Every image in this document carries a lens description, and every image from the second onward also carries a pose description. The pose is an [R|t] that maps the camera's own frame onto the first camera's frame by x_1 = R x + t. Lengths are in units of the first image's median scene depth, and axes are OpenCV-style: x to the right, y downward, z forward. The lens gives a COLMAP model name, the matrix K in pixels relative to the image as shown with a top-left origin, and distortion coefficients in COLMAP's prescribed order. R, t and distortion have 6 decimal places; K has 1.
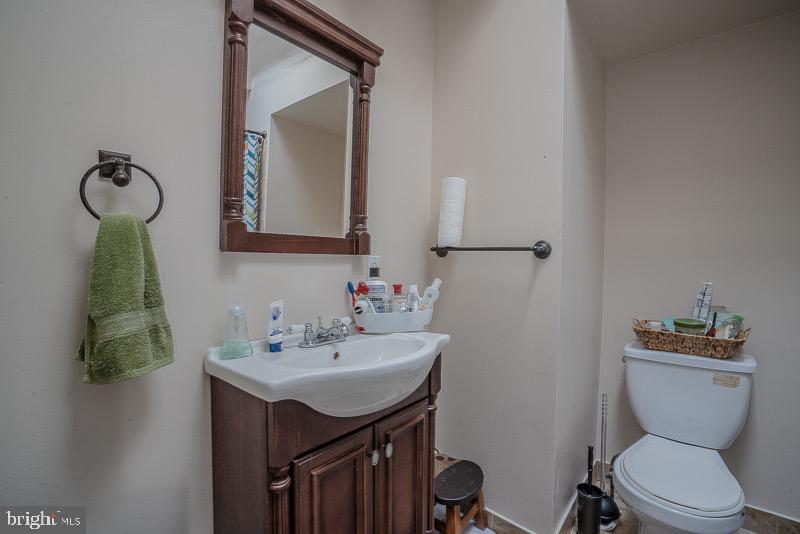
lens RADIAL K [[372.5, 0, 400.0], [0, 372.5, 267.0], [0, 0, 1]] dist [-0.067298, 0.026297]
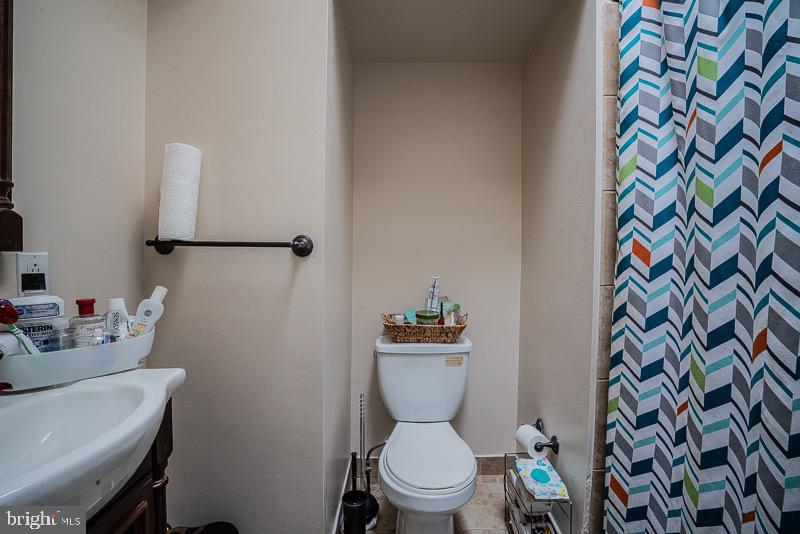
lens RADIAL K [[372.5, 0, 400.0], [0, 372.5, 267.0], [0, 0, 1]] dist [-0.067298, 0.026297]
pose [[0.765430, -0.019242, 0.643232, 0.009204], [0.012180, 0.999807, 0.015415, -0.008762], [-0.643404, -0.003965, 0.765516, 0.196964]]
